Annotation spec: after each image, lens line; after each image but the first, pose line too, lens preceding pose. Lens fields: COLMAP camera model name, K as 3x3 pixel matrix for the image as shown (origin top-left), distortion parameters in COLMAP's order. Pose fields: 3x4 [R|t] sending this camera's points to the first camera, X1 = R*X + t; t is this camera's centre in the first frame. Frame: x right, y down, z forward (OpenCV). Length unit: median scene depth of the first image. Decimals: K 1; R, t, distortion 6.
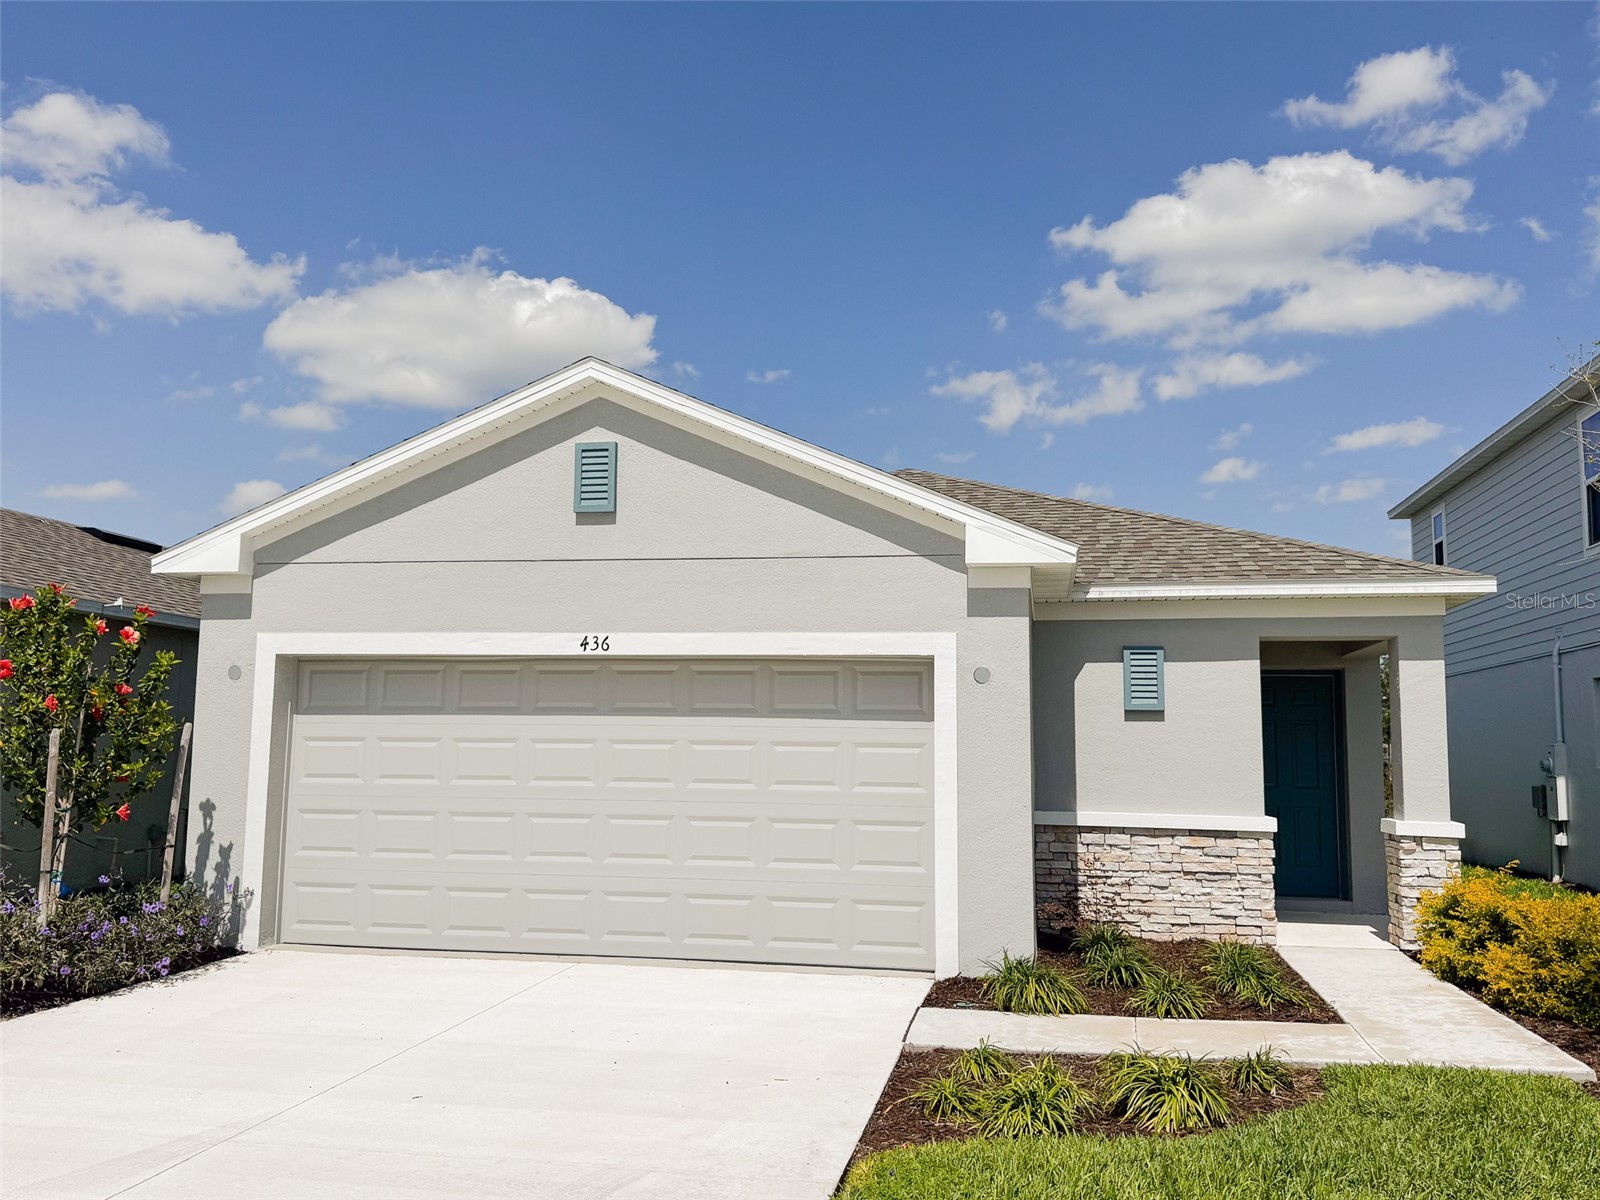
lens RADIAL K [[1296.8, 0, 800.0], [0, 1296.8, 600.0], [0, 0, 1]] dist [-0.003482, -0.079325]
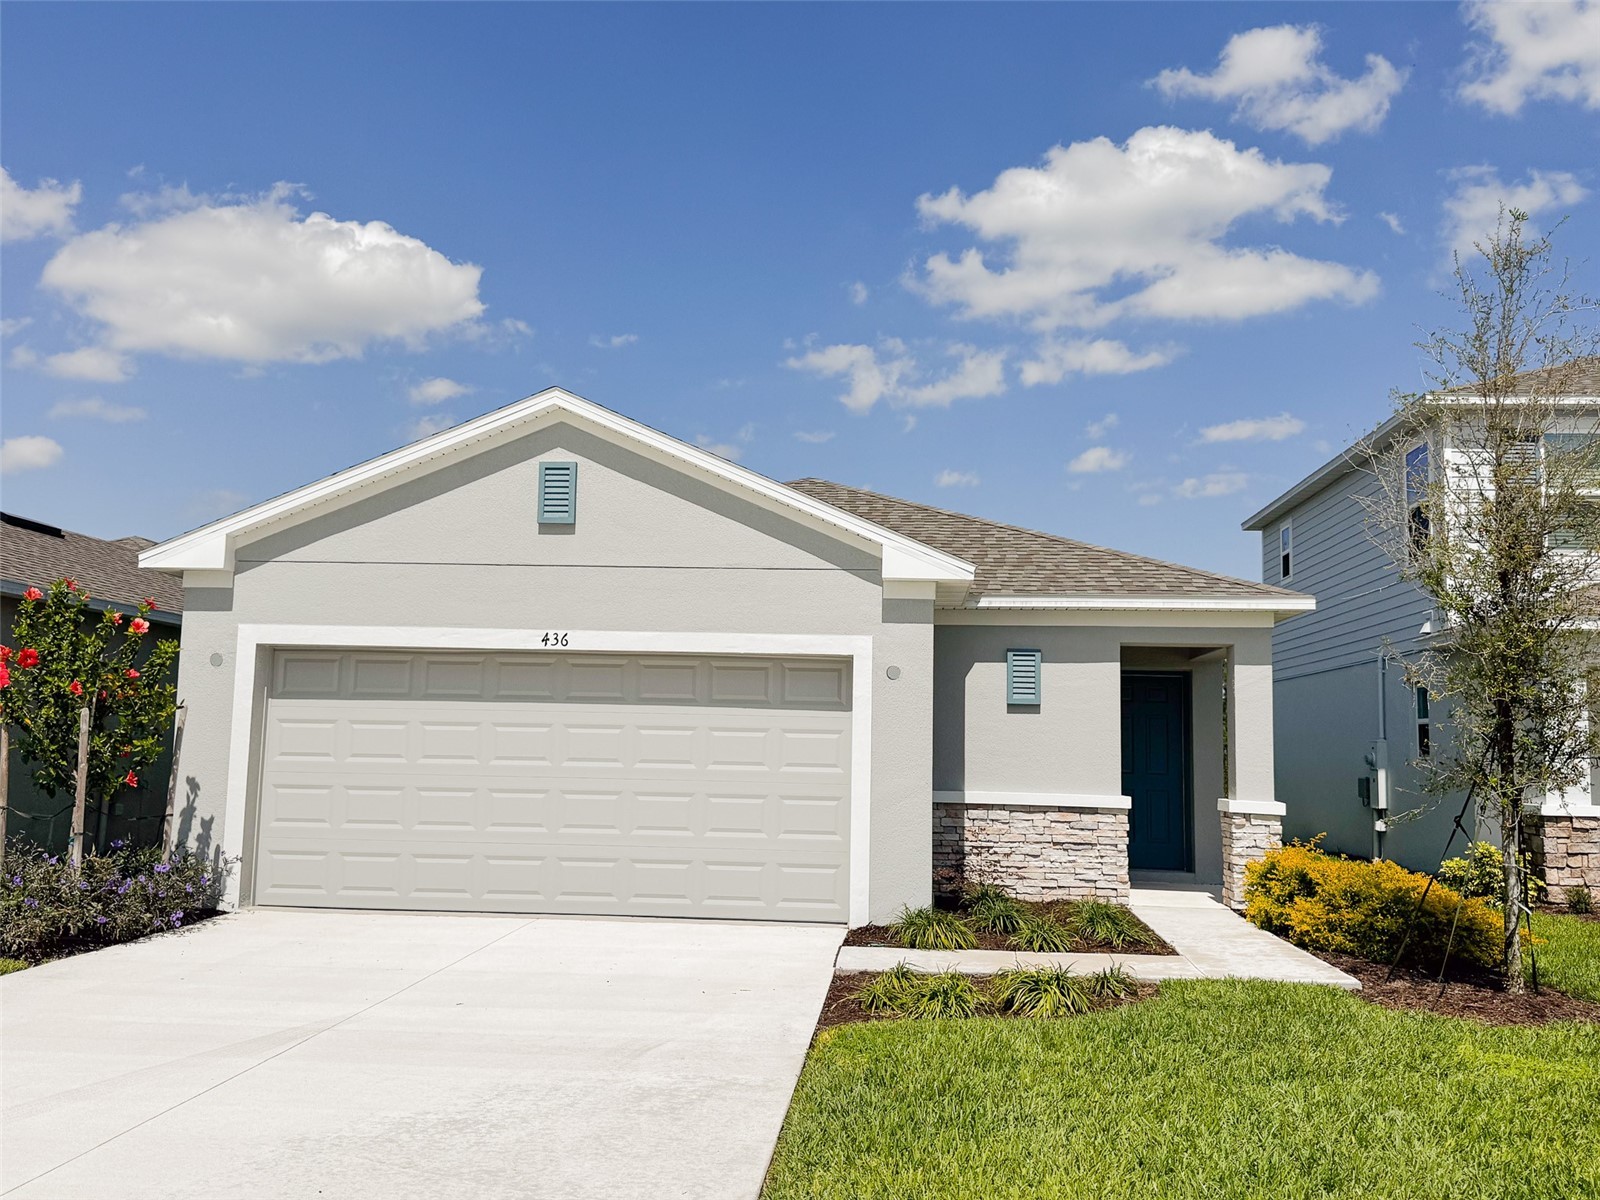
lens RADIAL K [[1420.9, 0, 800.0], [0, 1420.9, 600.0], [0, 0, 1]] dist [-0.066749, -0.004426]
pose [[0.993122, 0.019857, 0.115384, -0.084409], [-0.020960, 0.999745, 0.008355, -0.015111], [-0.115189, -0.010716, 0.993286, -0.245729]]
